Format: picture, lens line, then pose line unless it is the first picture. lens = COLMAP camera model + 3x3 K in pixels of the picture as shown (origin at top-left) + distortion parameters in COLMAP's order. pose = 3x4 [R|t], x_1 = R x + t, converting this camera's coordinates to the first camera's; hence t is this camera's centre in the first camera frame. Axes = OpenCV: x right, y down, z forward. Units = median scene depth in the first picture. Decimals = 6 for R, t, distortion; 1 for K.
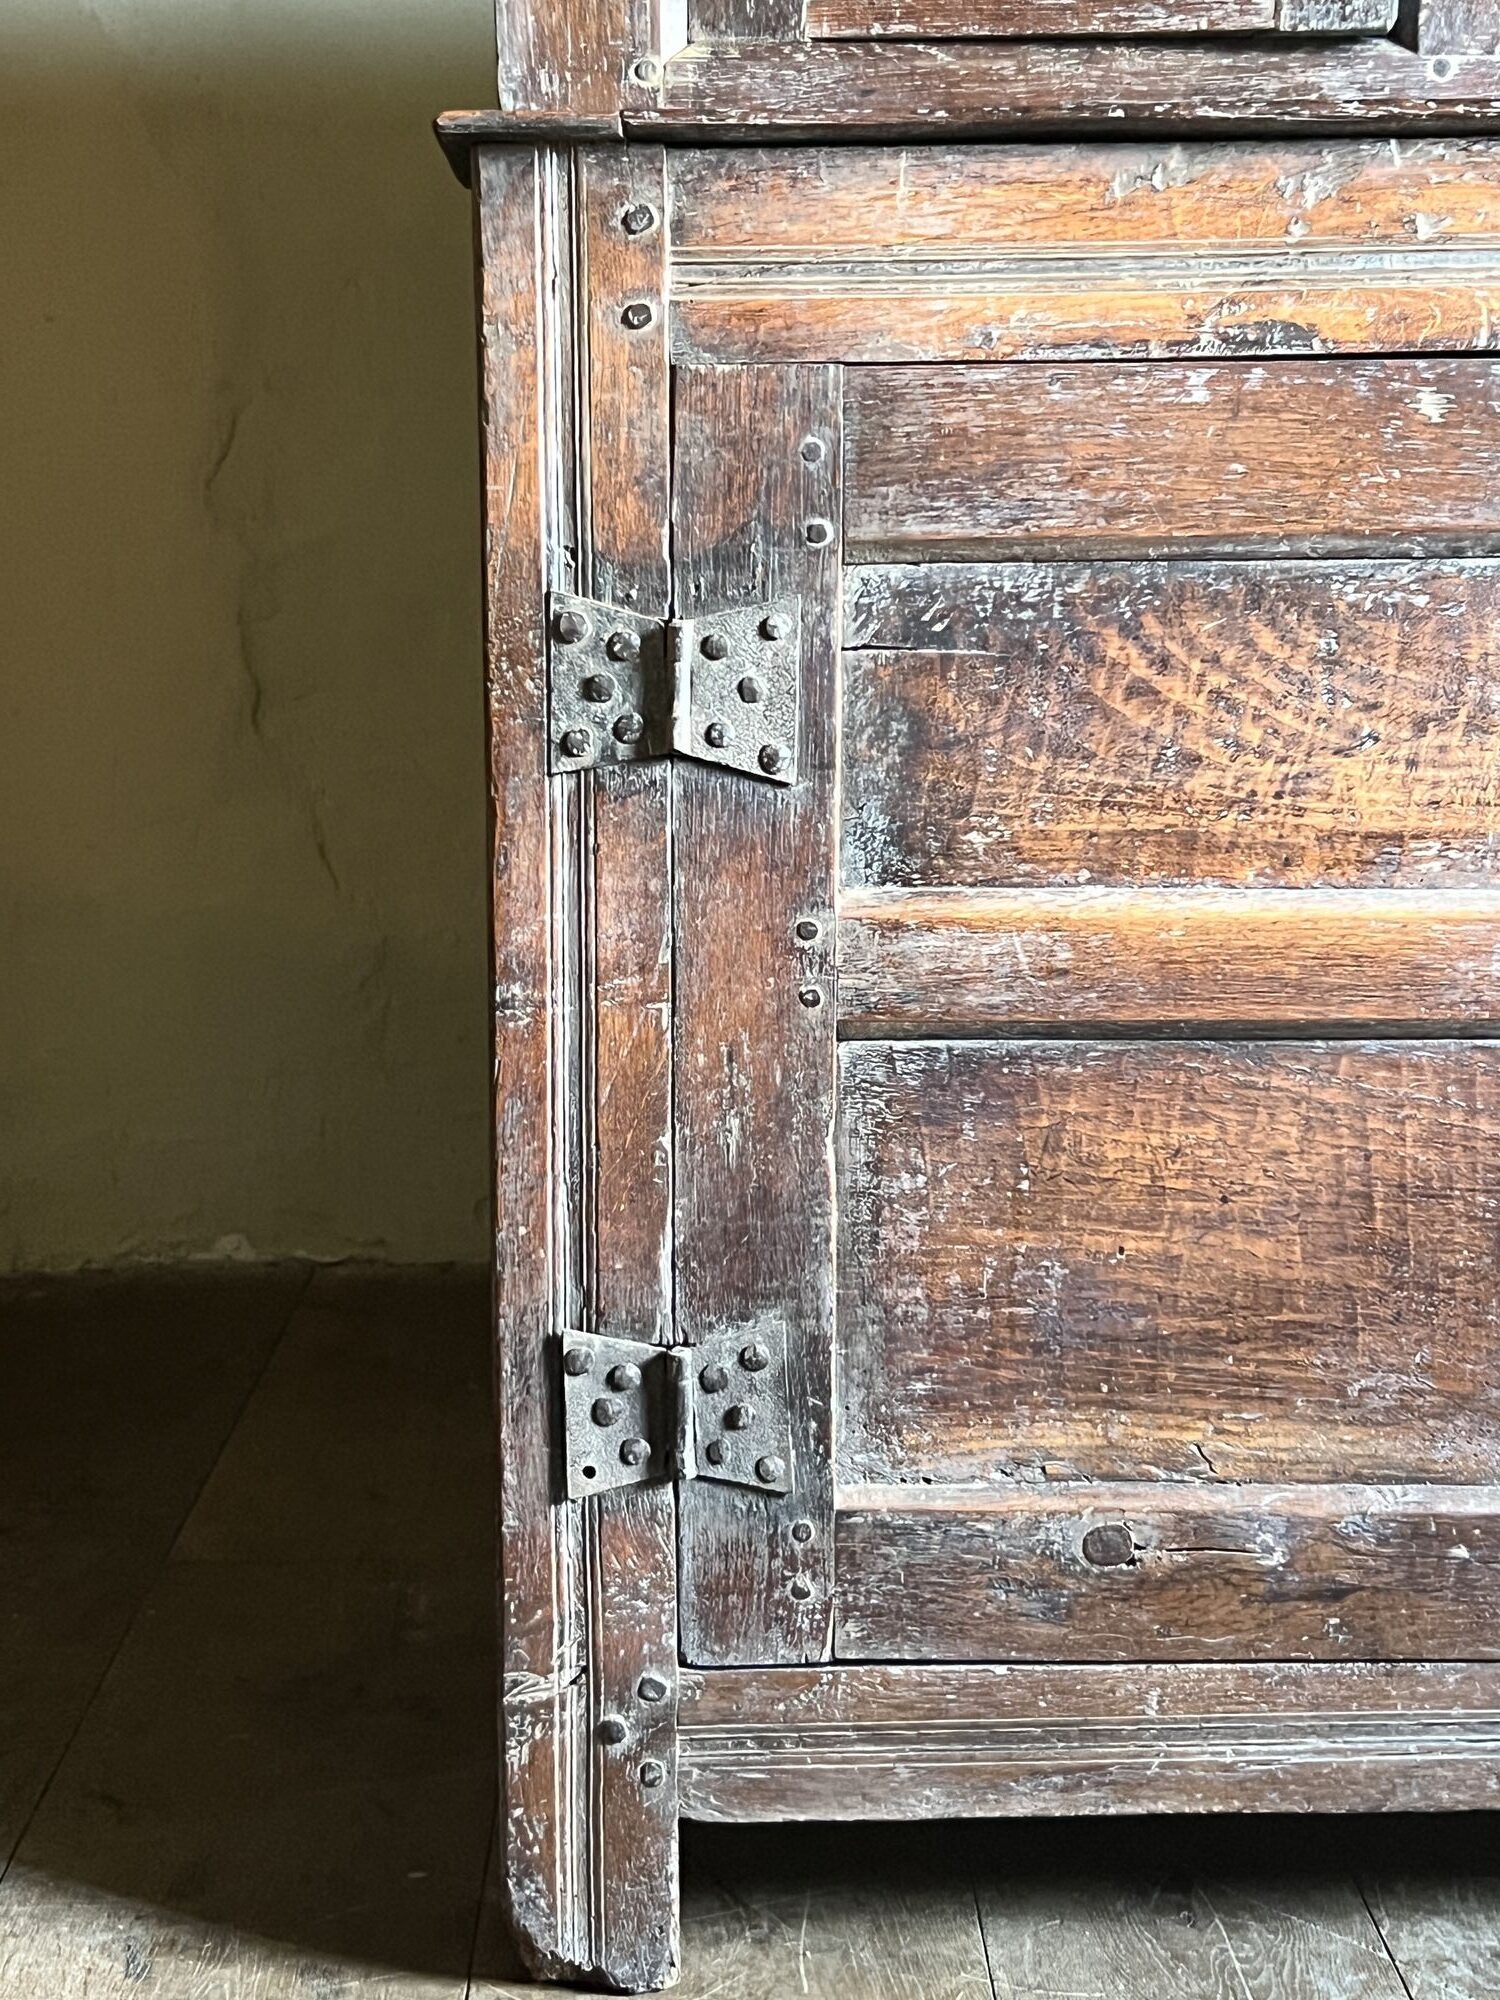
lens RADIAL K [[3065.1, 0, 793.4], [0, 3065.1, 1014.5], [0, 0, 1]] dist [0.140545, 0.000000]
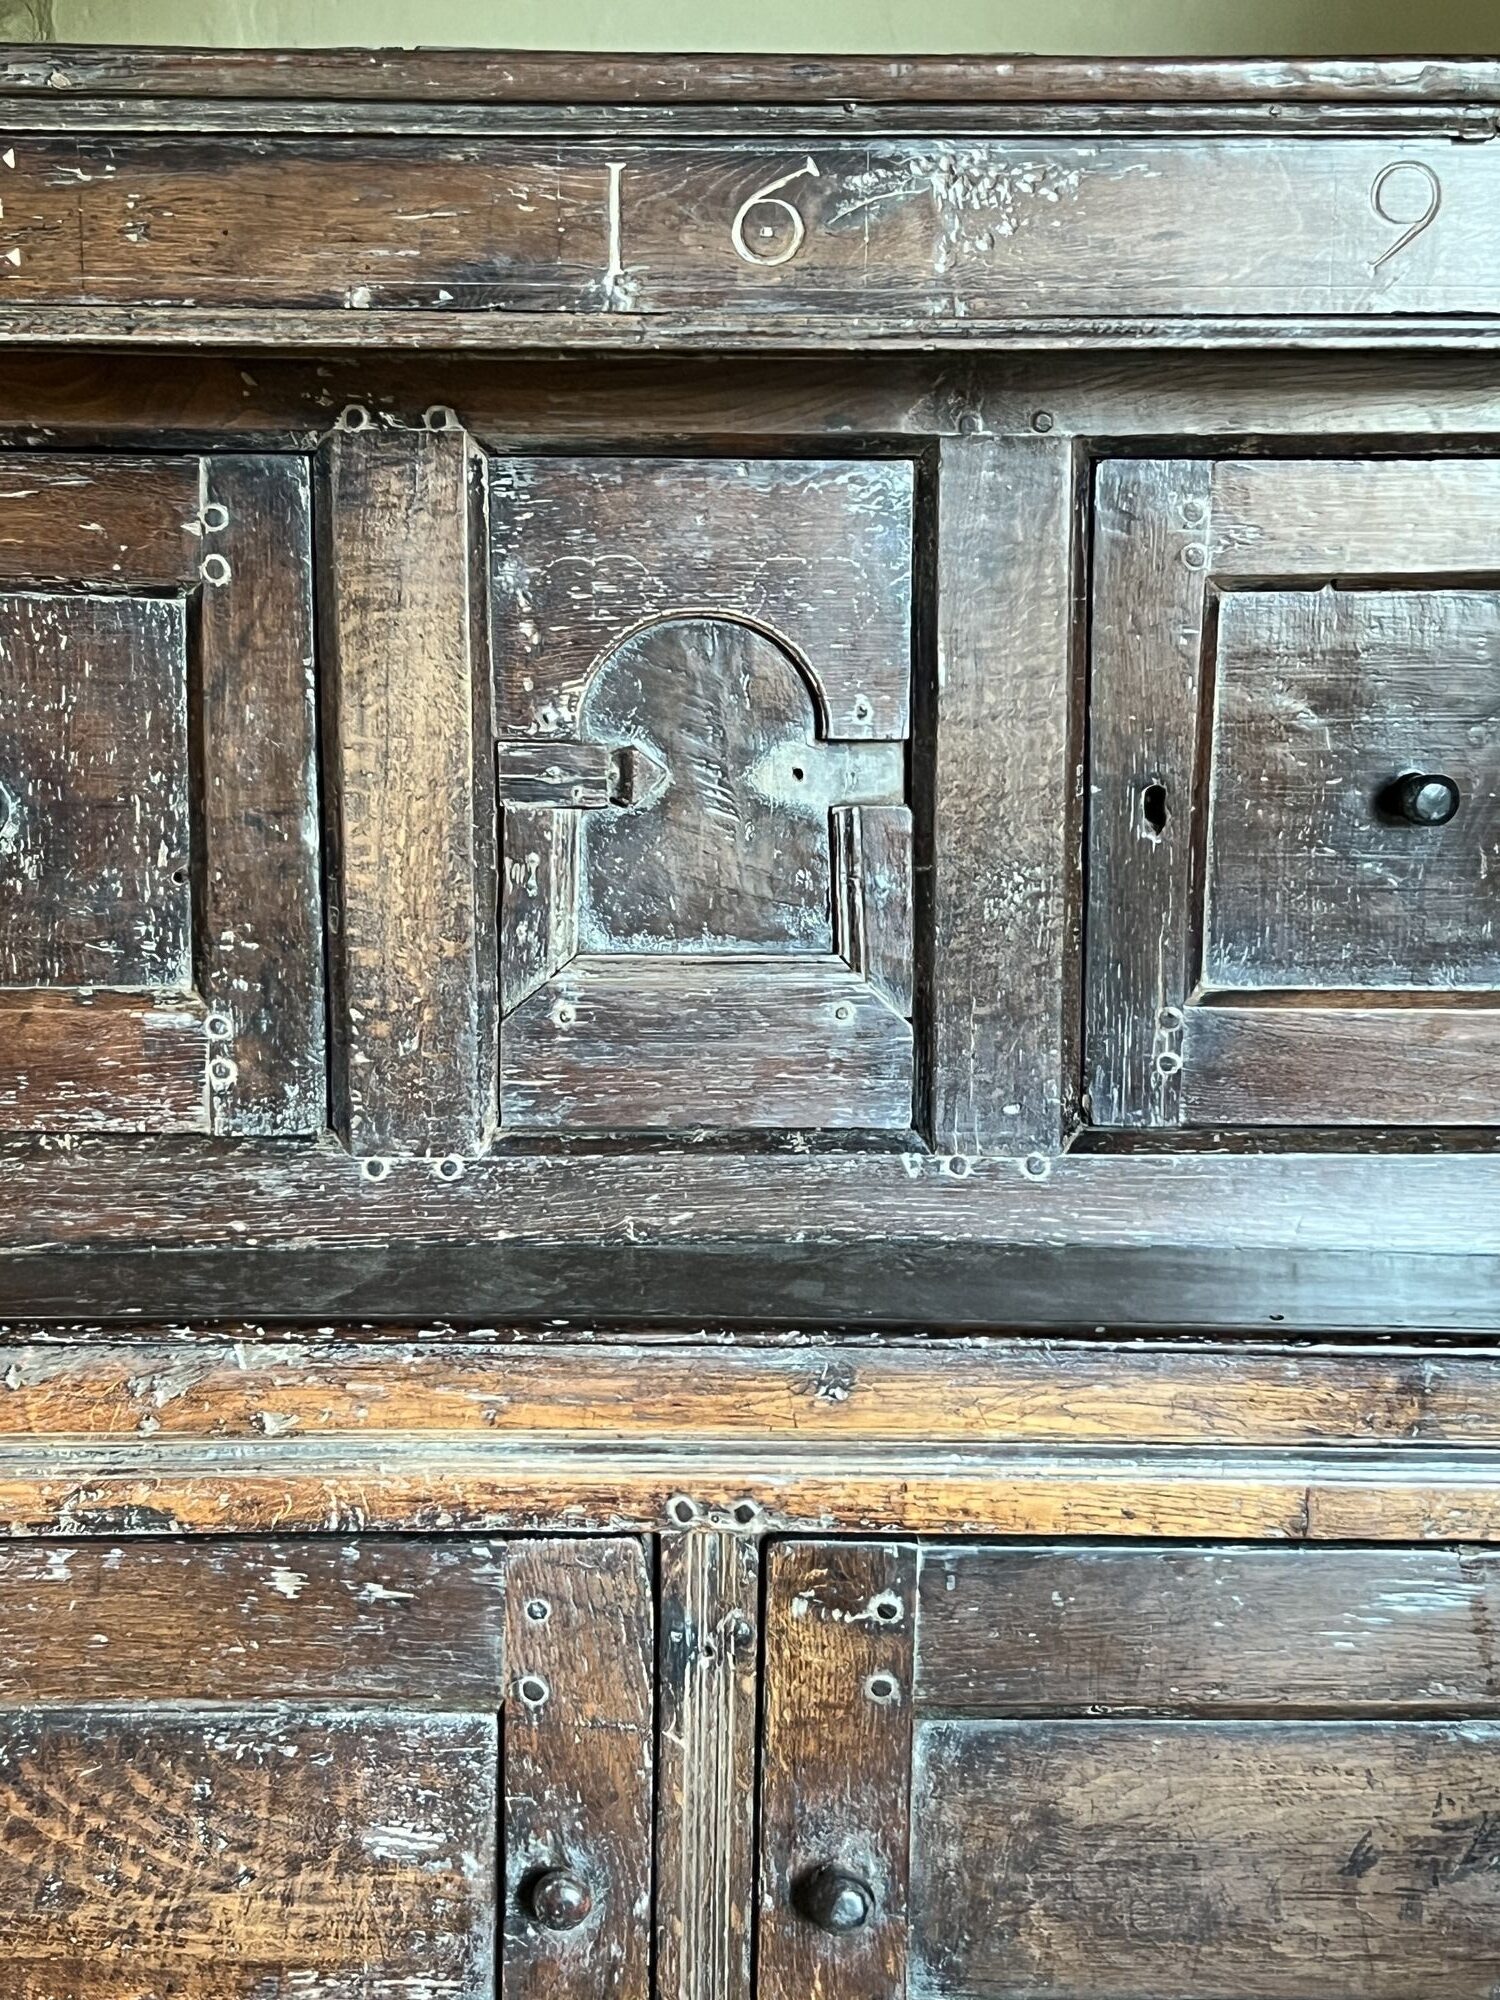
lens RADIAL K [[3252.2, 0, 726.5], [0, 3252.2, 989.6], [0, 0, 1]] dist [0.132059, 0.000000]
pose [[0.999890, 0.013164, 0.006789, 0.329853], [-0.013394, 0.999298, 0.034994, -0.418507], [-0.006323, -0.035081, 0.999364, -0.089297]]
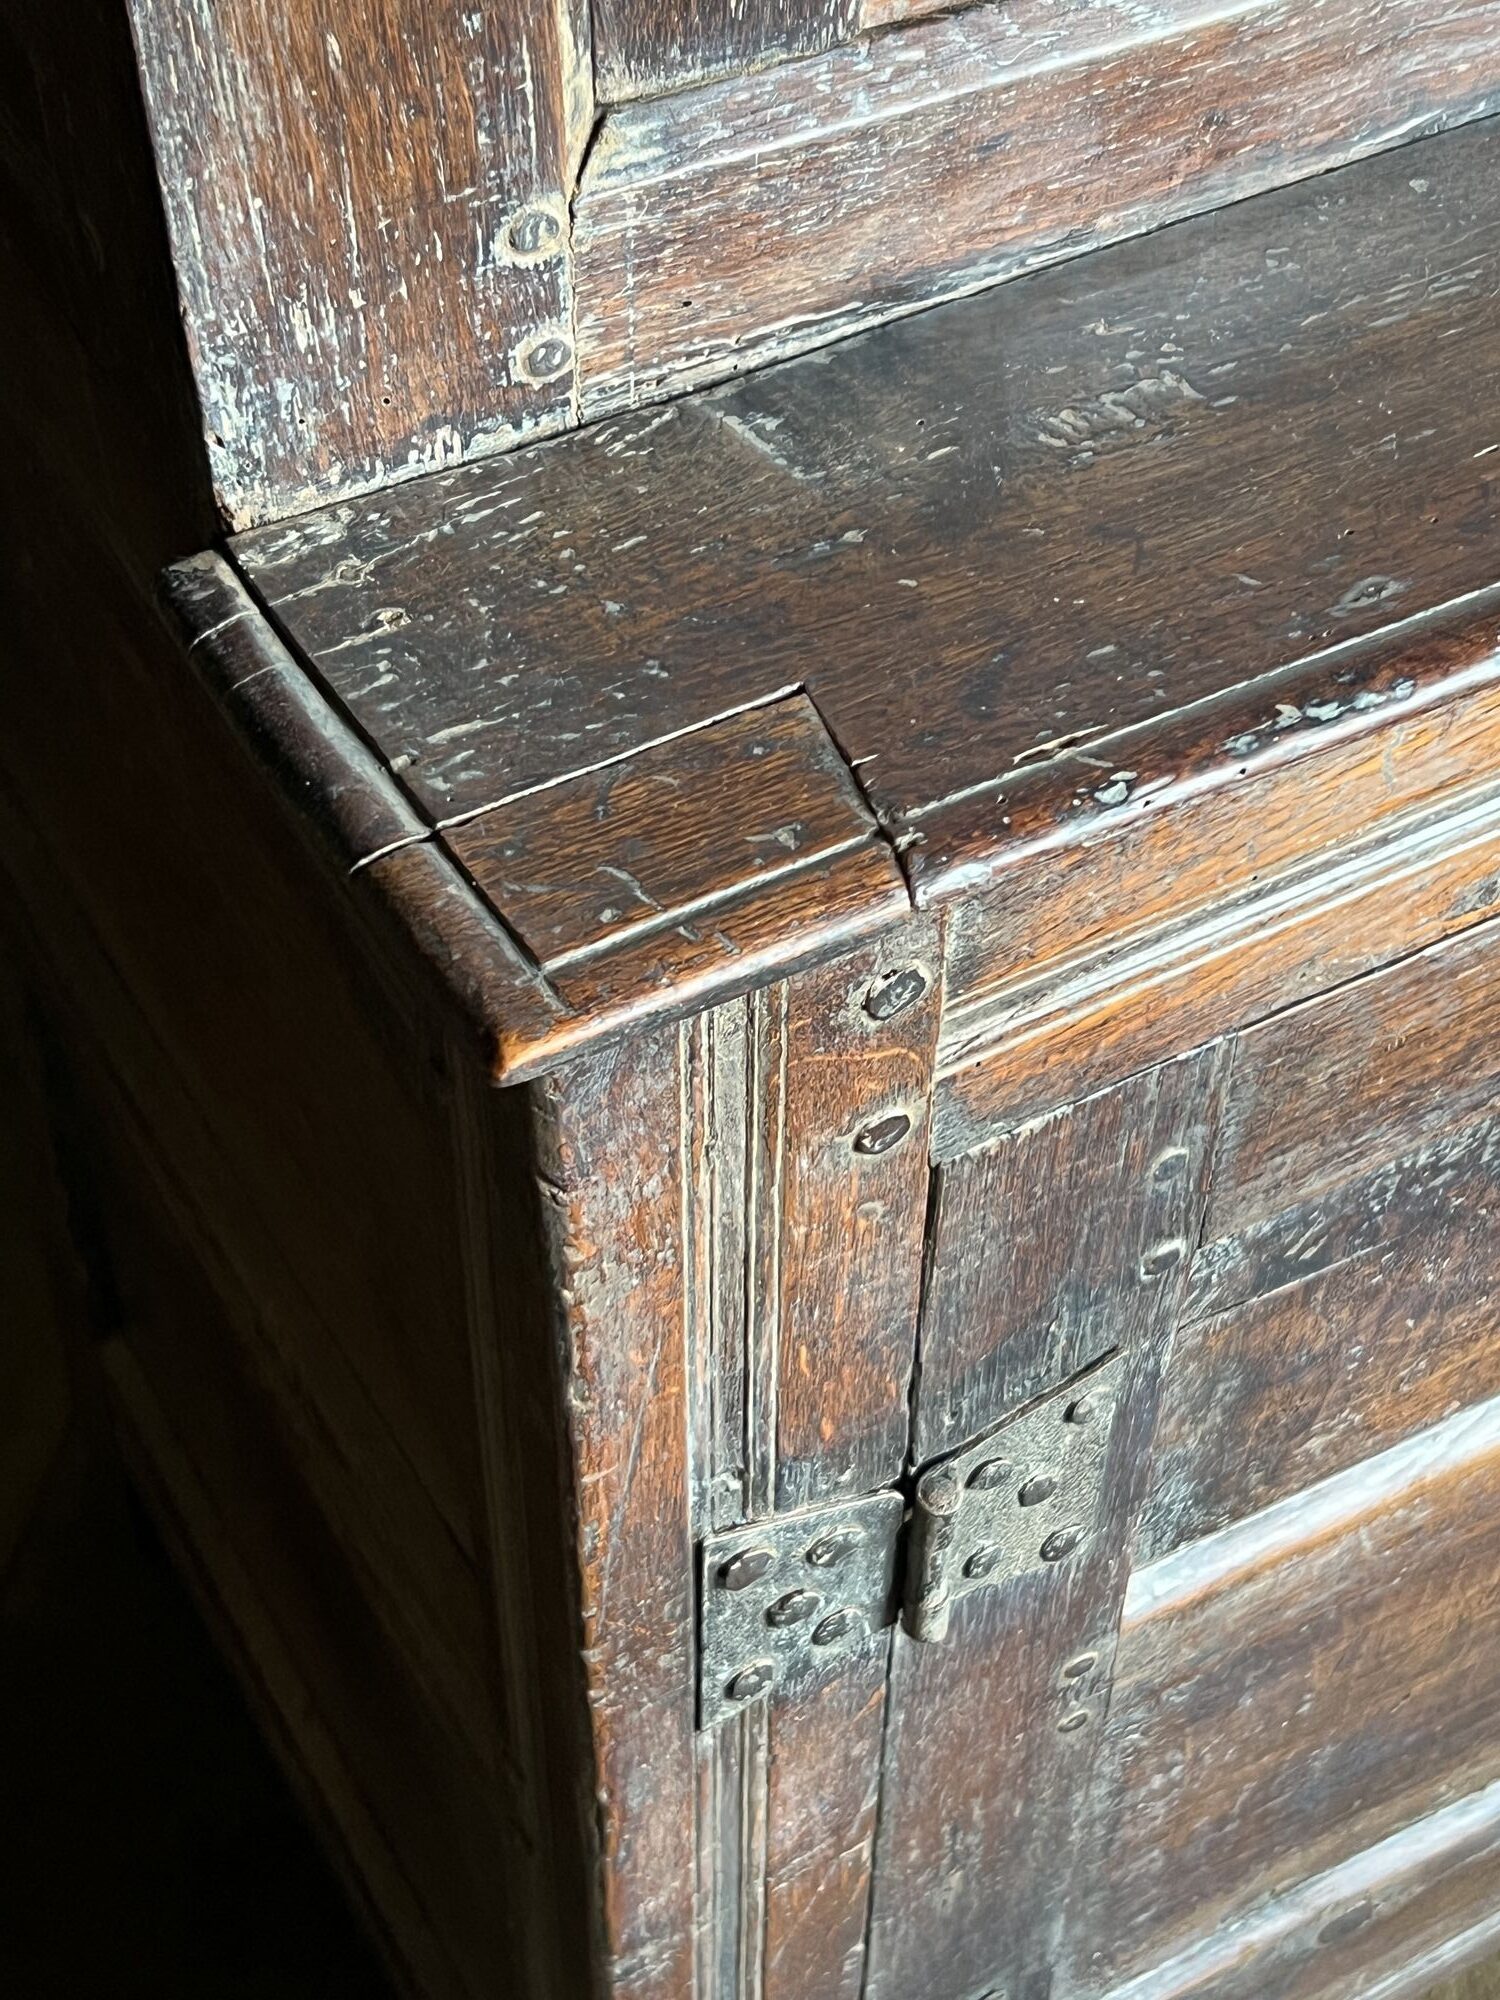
lens RADIAL K [[2993.7, 0, 770.8], [0, 2993.7, 986.7], [0, 0, 1]] dist [0.103551, 0.000000]
pose [[0.878685, -0.346951, 0.327930, -0.189498], [0.062451, 0.764538, 0.641547, -0.496177], [-0.473300, -0.543238, 0.693455, 0.683292]]
